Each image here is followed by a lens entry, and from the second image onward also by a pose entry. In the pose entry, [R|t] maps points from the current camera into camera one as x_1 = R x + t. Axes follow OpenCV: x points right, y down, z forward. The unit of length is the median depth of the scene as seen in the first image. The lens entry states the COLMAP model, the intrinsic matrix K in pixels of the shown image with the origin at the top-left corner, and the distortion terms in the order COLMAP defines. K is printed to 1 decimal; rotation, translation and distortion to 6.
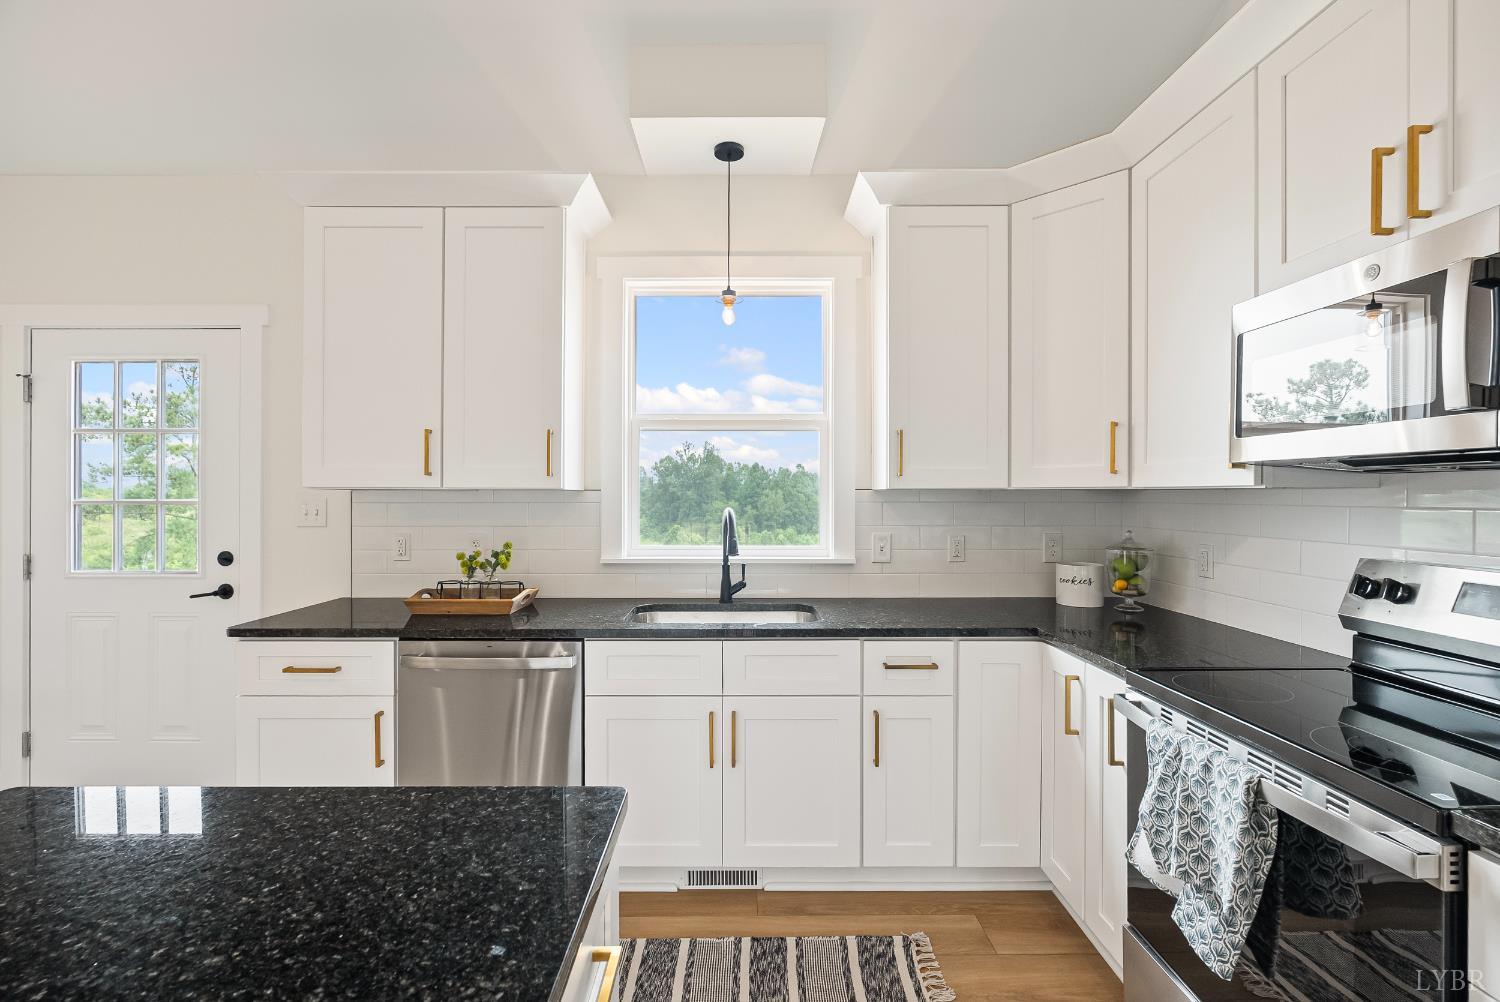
lens RADIAL K [[665.8, 0, 739.8], [0, 665.8, 493.0], [0, 0, 1]] dist [-0.005854, 0.000065]
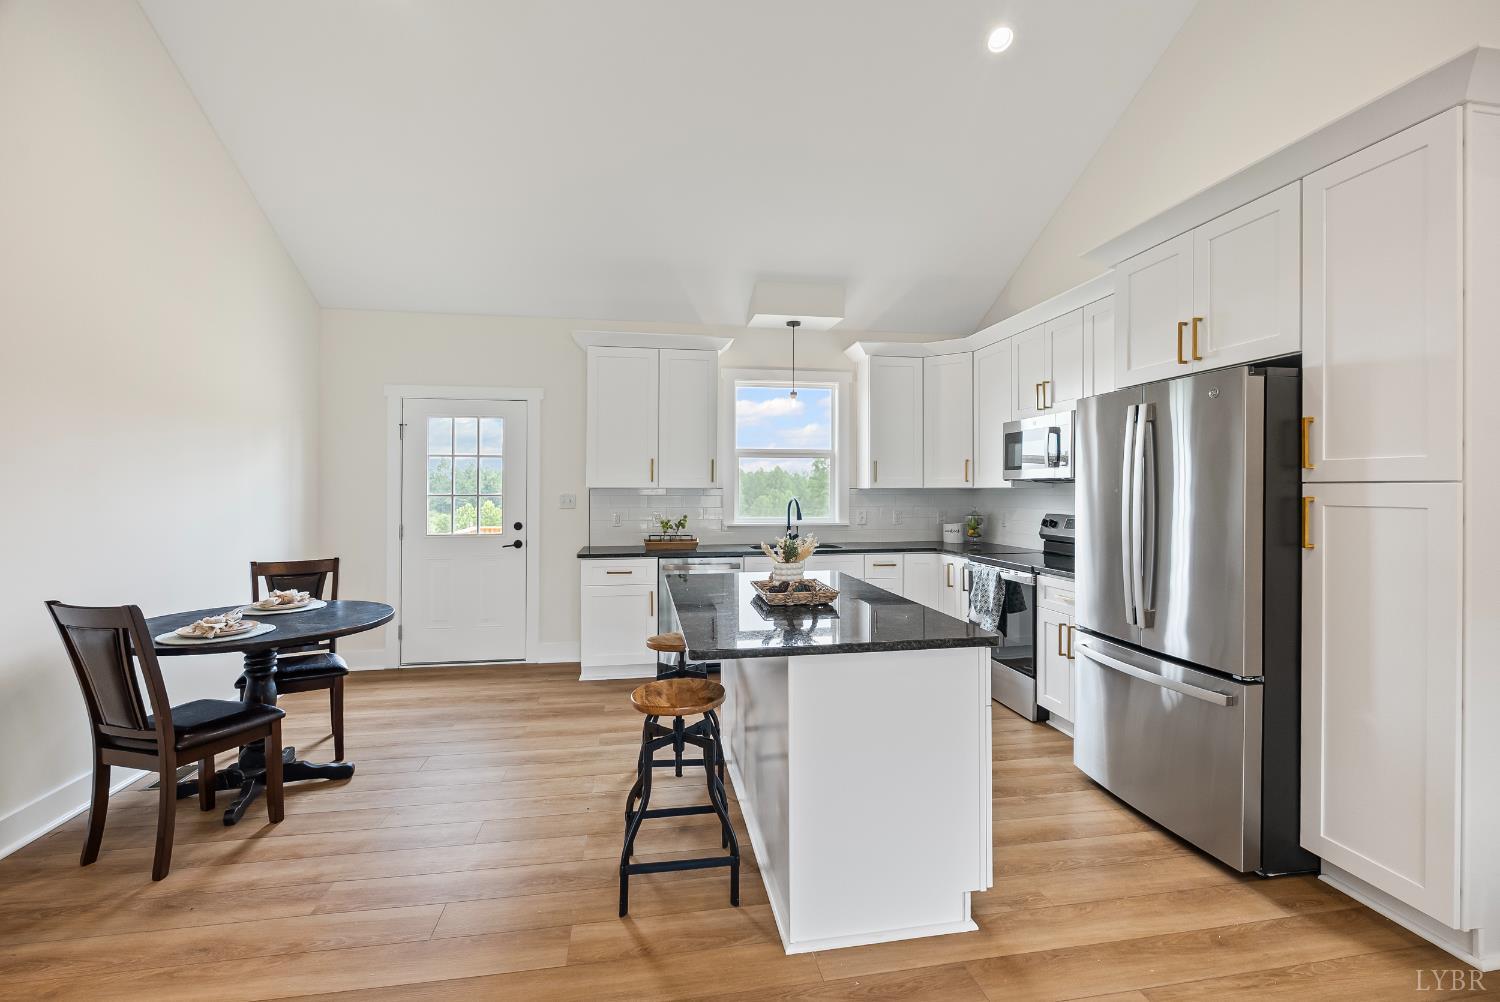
lens RADIAL K [[665.8, 0, 750.0], [0, 665.8, 485.5], [0, 0, 1]] dist [-0.005854, 0.000065]
pose [[0.986319, 0.000366, 0.164846, -0.511105], [0.000654, 0.999981, -0.006134, -0.001946], [-0.164845, 0.006157, 0.986300, -1.050498]]
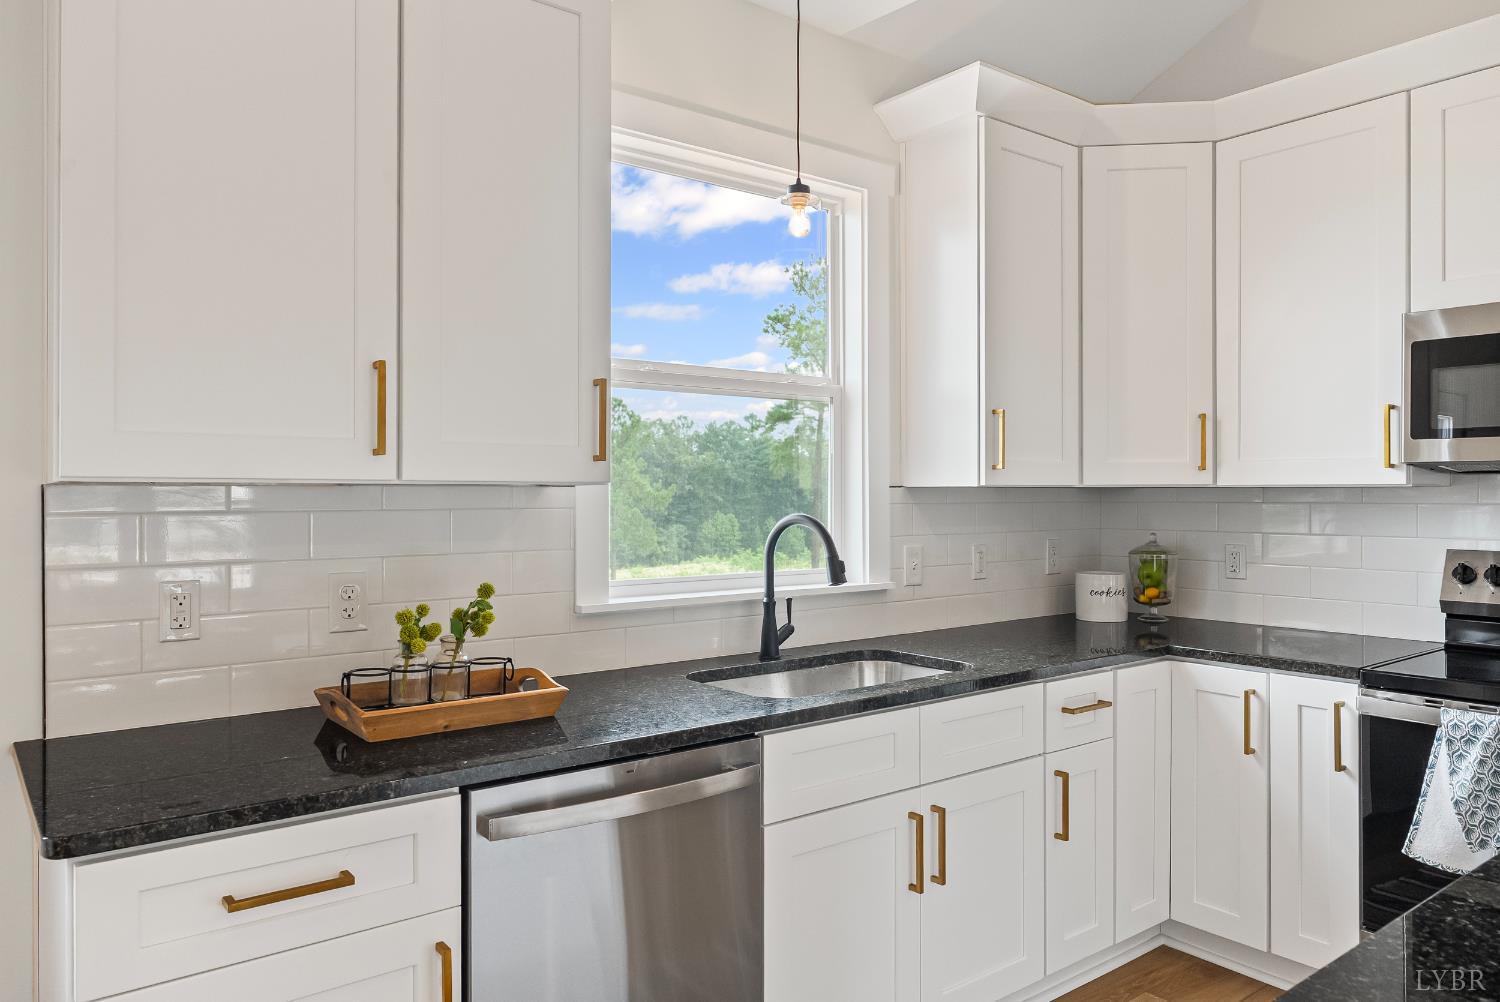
lens RADIAL K [[1028.2, 0, 744.8], [0, 1028.2, 487.8], [0, 0, 1]] dist [0.009591, -0.004124]
pose [[0.785338, 0.002200, 0.619063, -0.728742], [0.000056, 0.999993, -0.003626, 0.000323], [-0.619067, 0.002882, 0.785333, 0.242130]]
